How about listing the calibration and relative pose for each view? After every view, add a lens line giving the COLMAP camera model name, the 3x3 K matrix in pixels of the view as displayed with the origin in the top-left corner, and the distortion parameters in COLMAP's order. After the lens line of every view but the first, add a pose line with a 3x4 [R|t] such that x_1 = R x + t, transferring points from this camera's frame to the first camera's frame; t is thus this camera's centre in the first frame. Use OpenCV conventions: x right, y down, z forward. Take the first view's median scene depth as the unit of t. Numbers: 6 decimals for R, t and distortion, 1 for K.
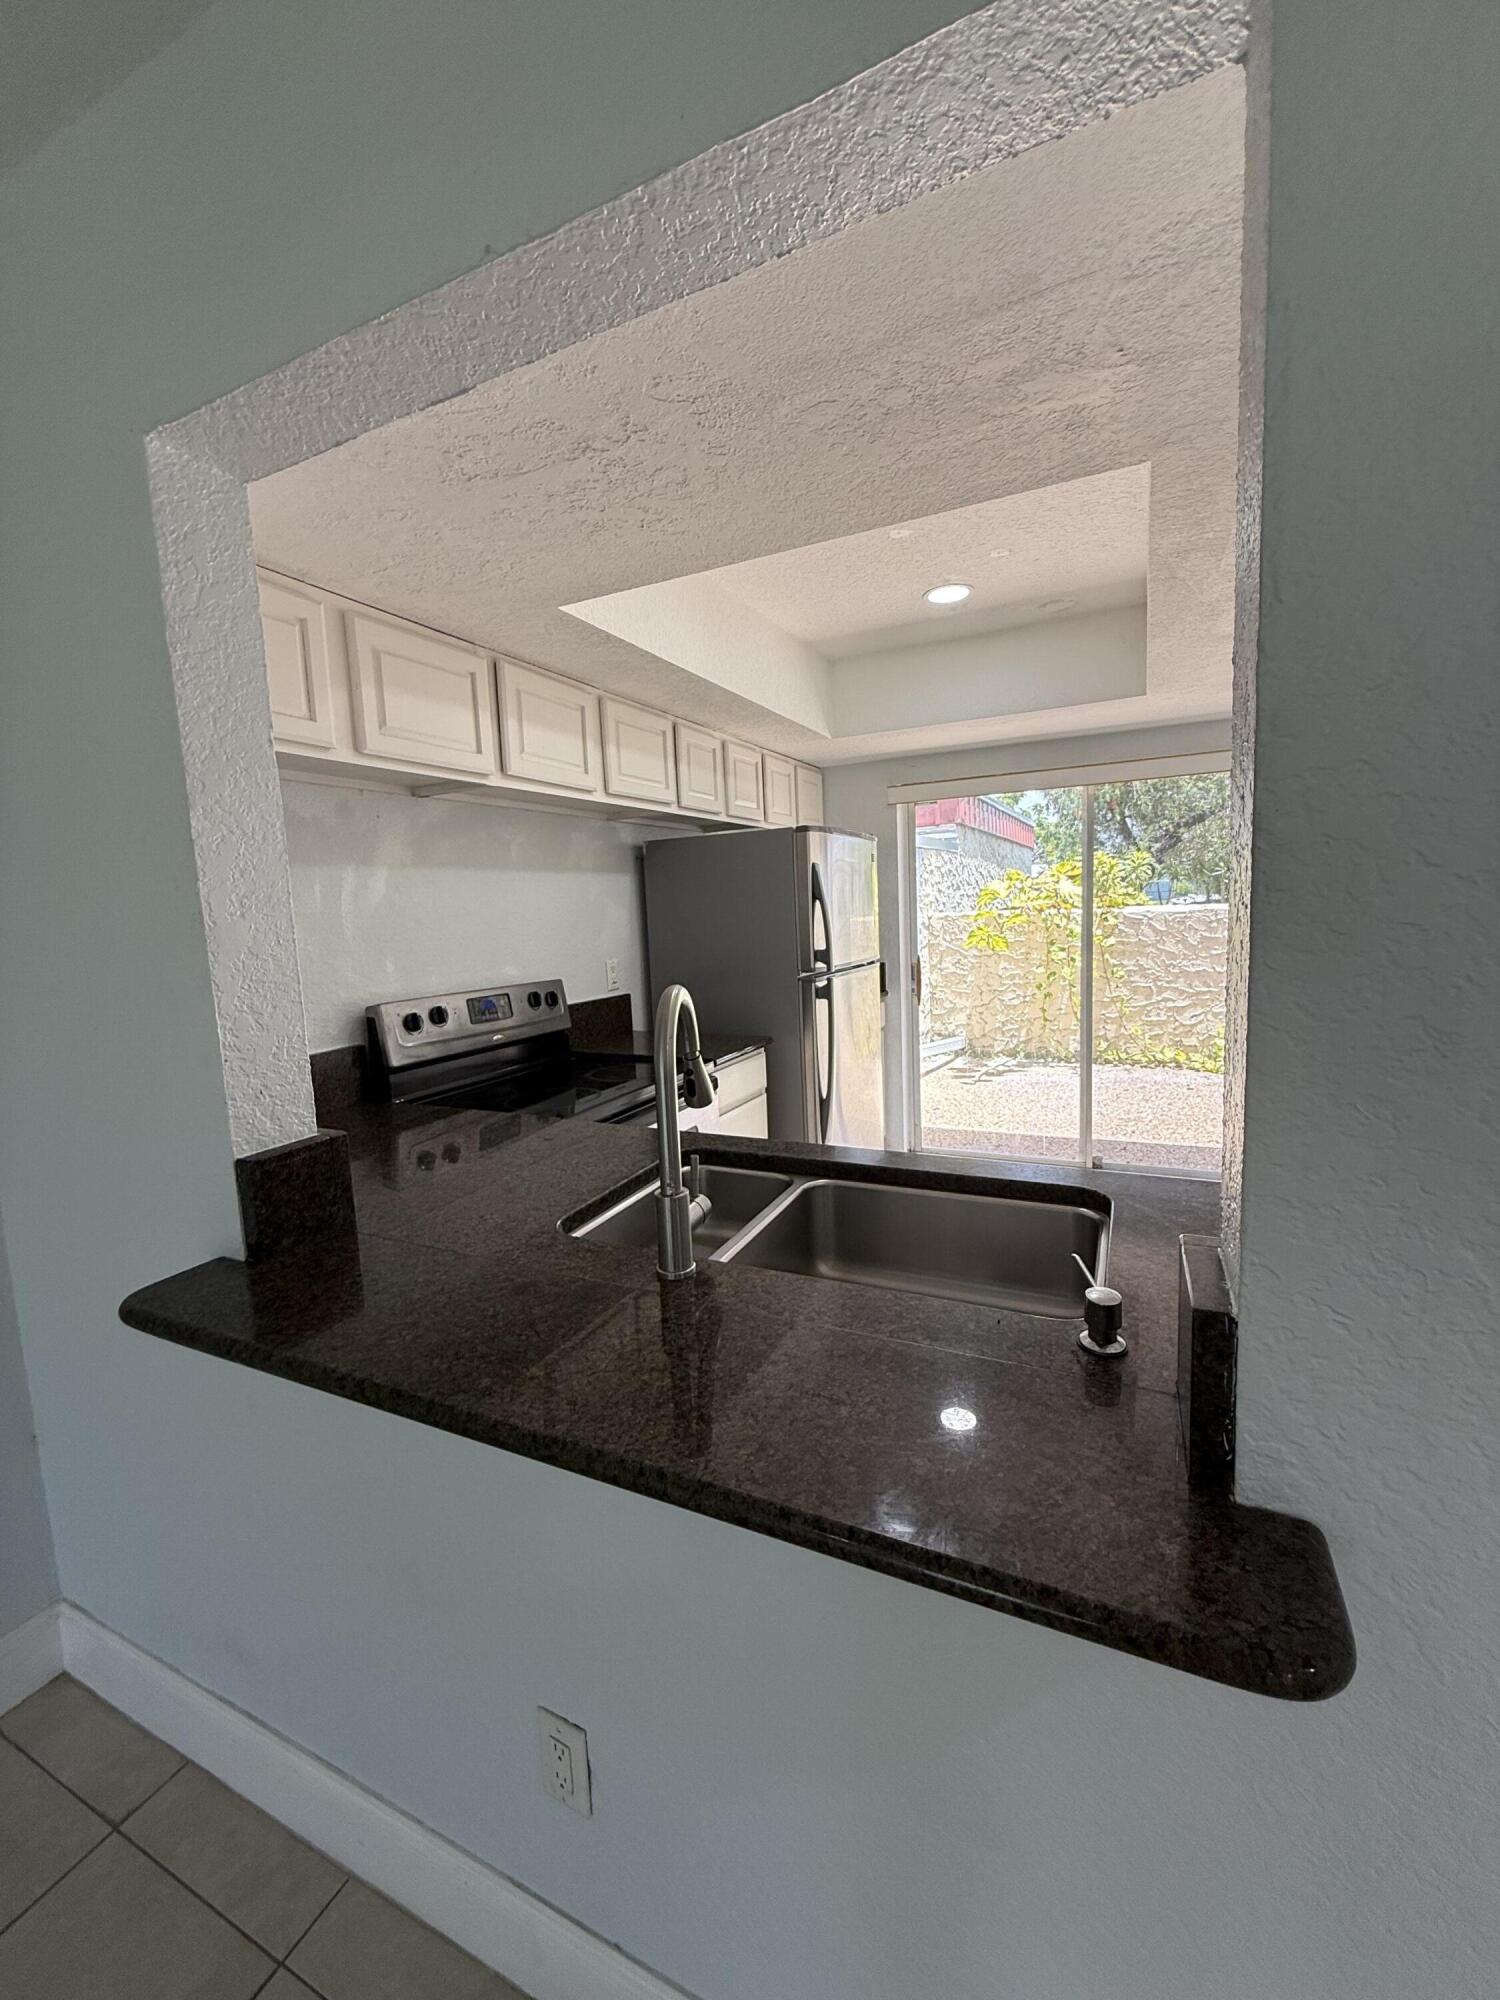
lens RADIAL K [[799.9, 0, 751.7], [0, 799.9, 1003.7], [0, 0, 1]] dist [-0.001672, 0.000578]
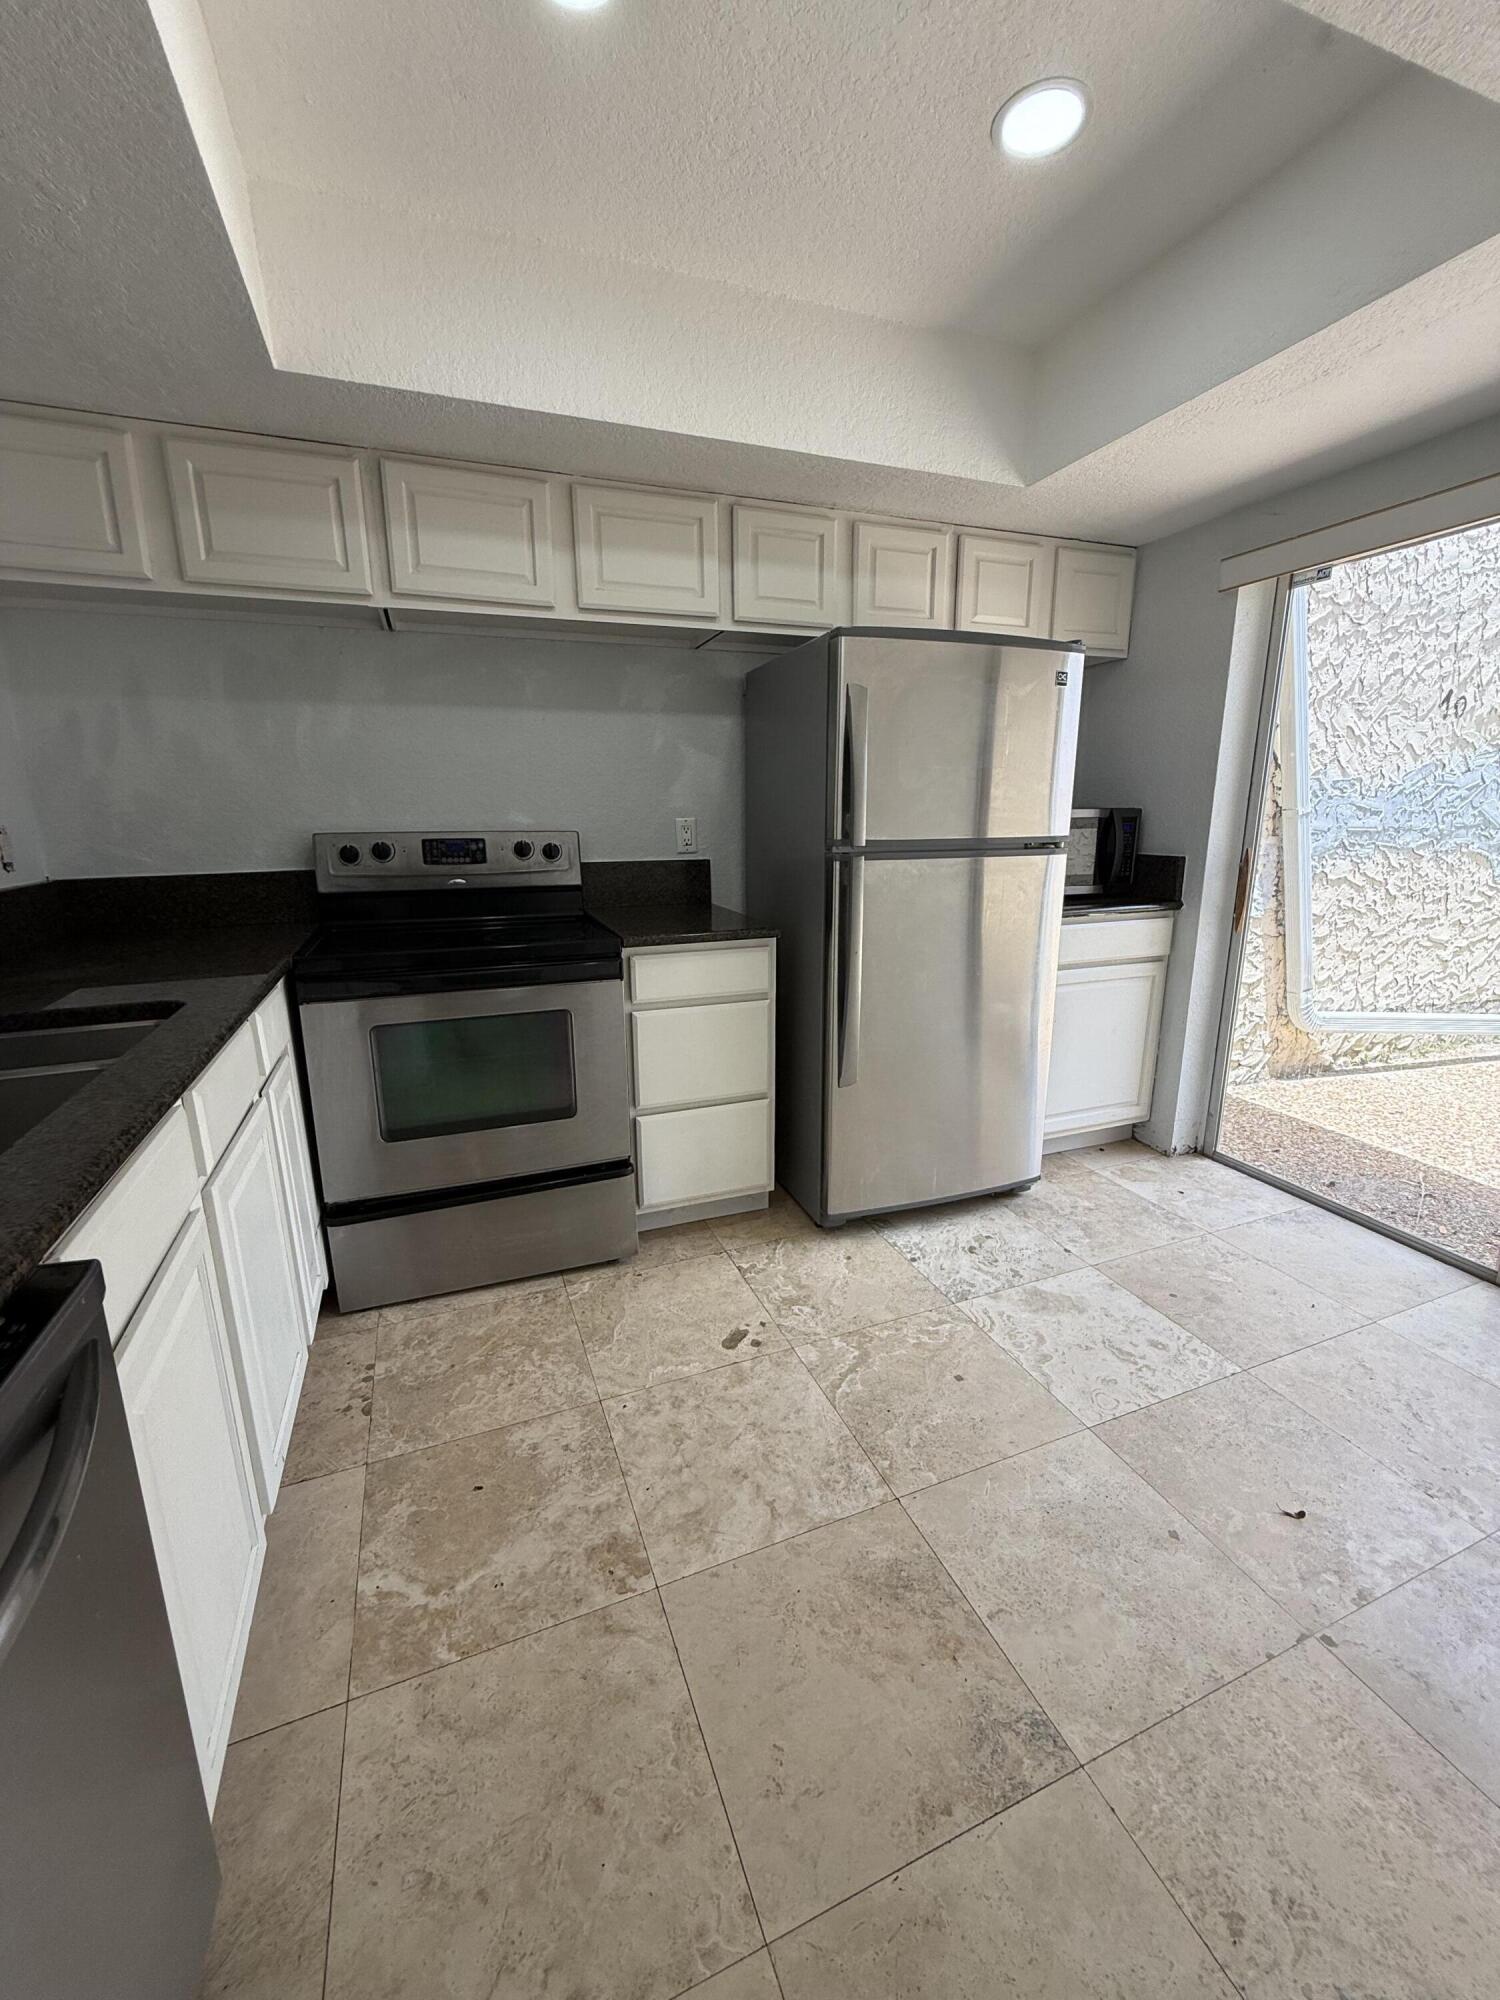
lens RADIAL K [[799.9, 0, 747.4], [0, 799.9, 998.4], [0, 0, 1]] dist [-0.001672, 0.000578]
pose [[0.736103, 0.189339, -0.649849, 0.595306], [-0.102667, 0.980203, 0.169296, -0.020326], [0.669038, -0.057901, 0.740969, 0.483083]]
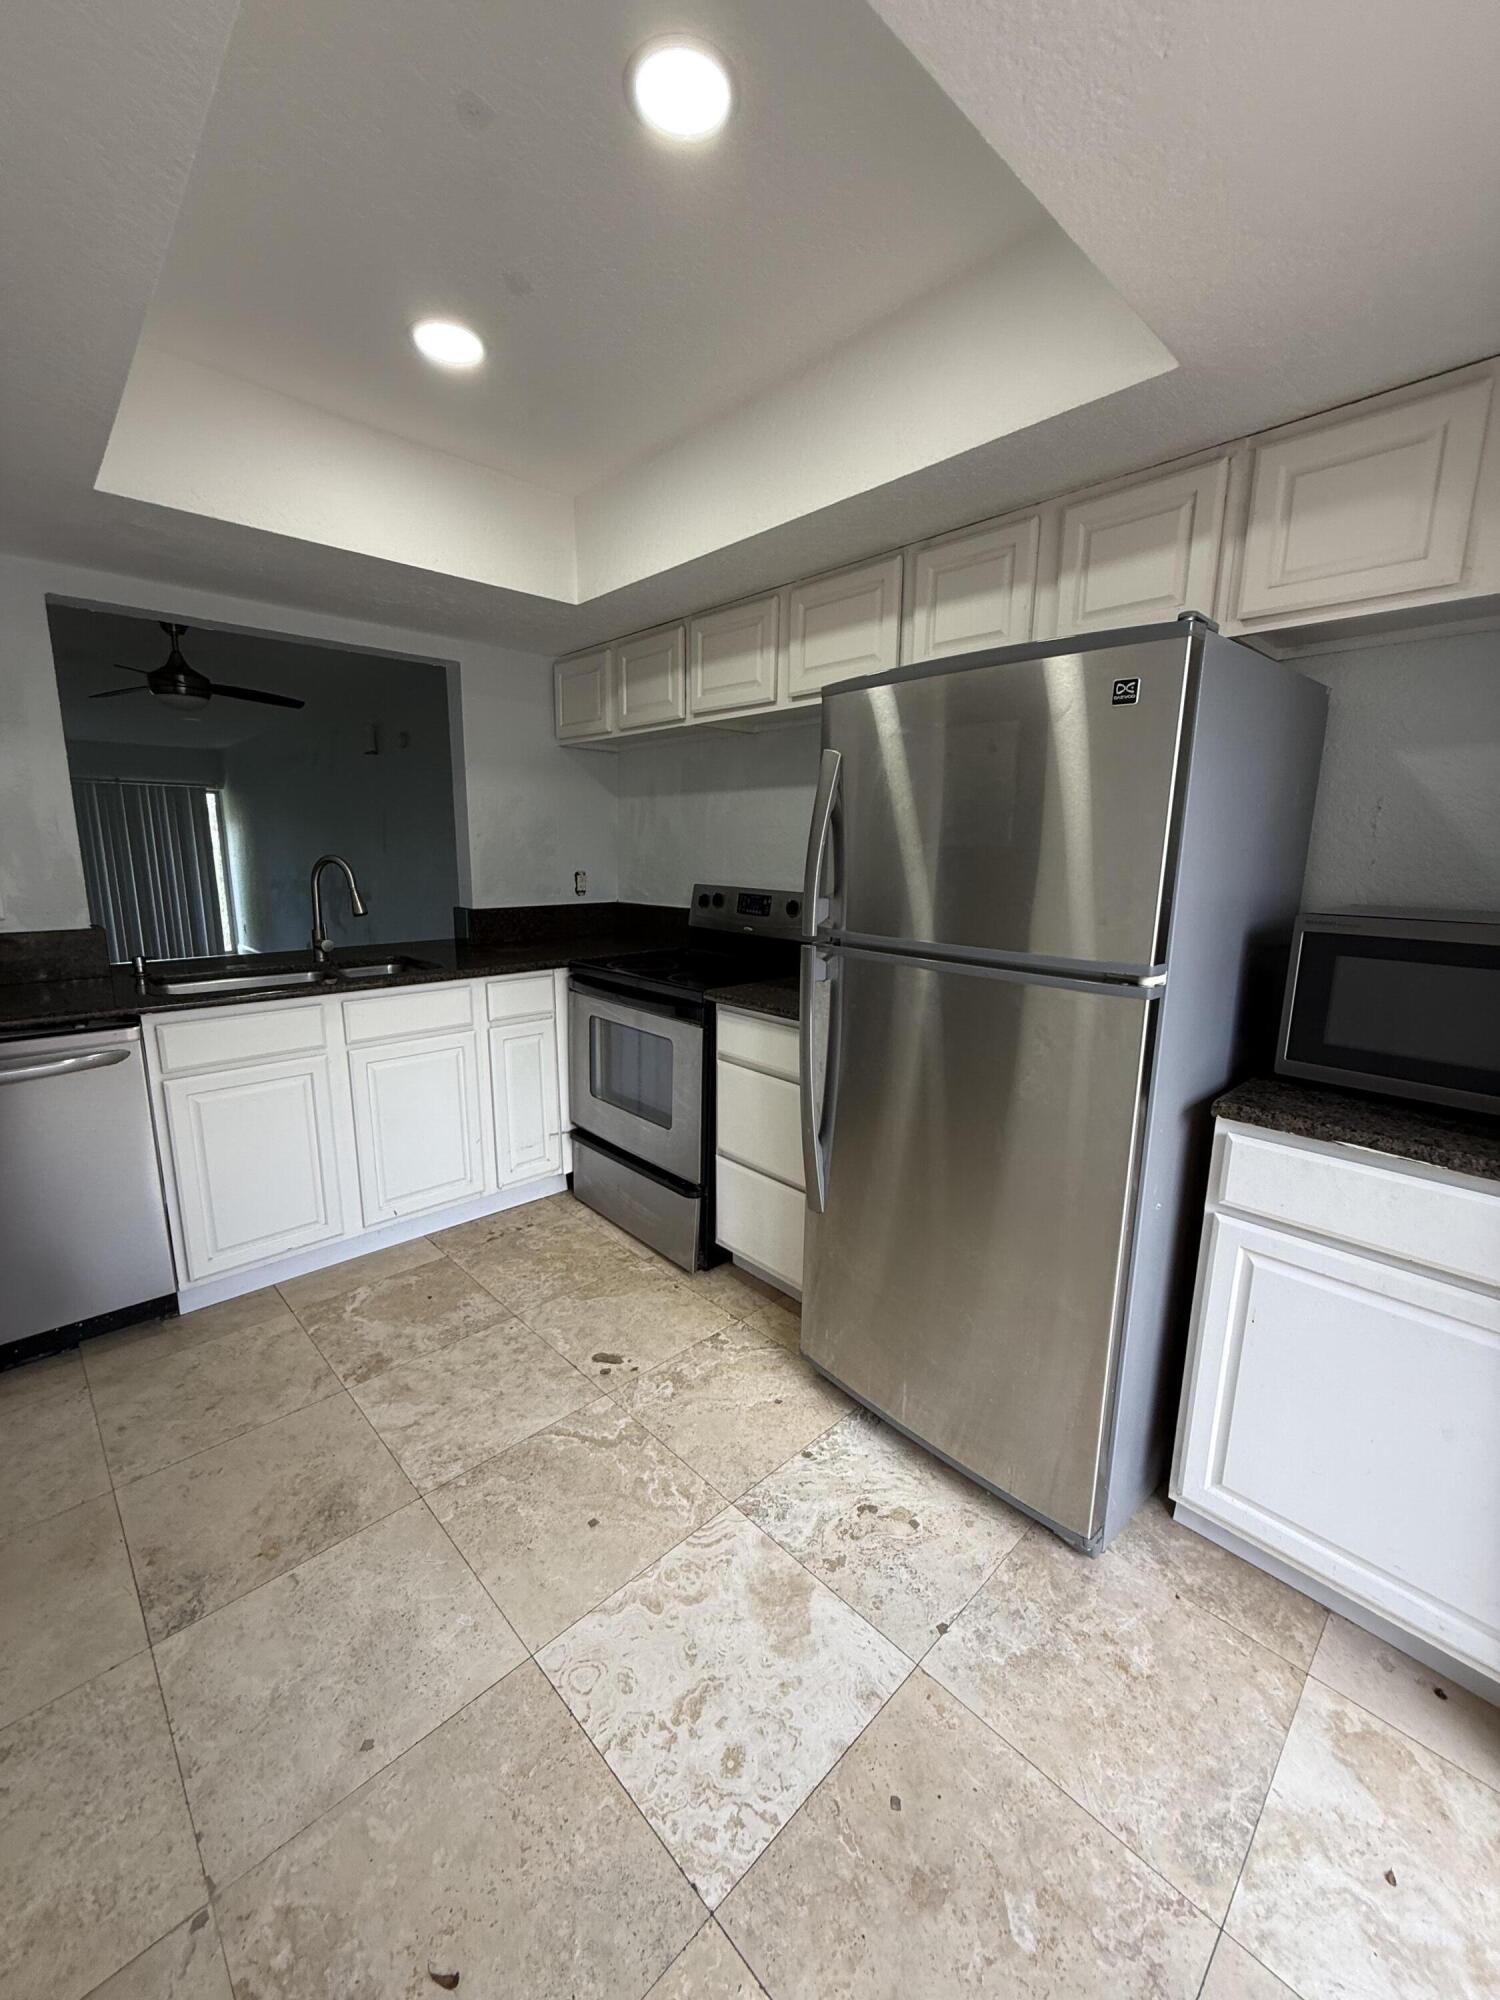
lens RADIAL K [[799.9, 0, 754.4], [0, 799.9, 994.2], [0, 0, 1]] dist [-0.001672, 0.000578]
pose [[-0.344876, 0.208715, -0.915150, 0.788198], [-0.112375, 0.958772, 0.261012, -0.175315], [0.931897, 0.192856, -0.307203, 1.351786]]
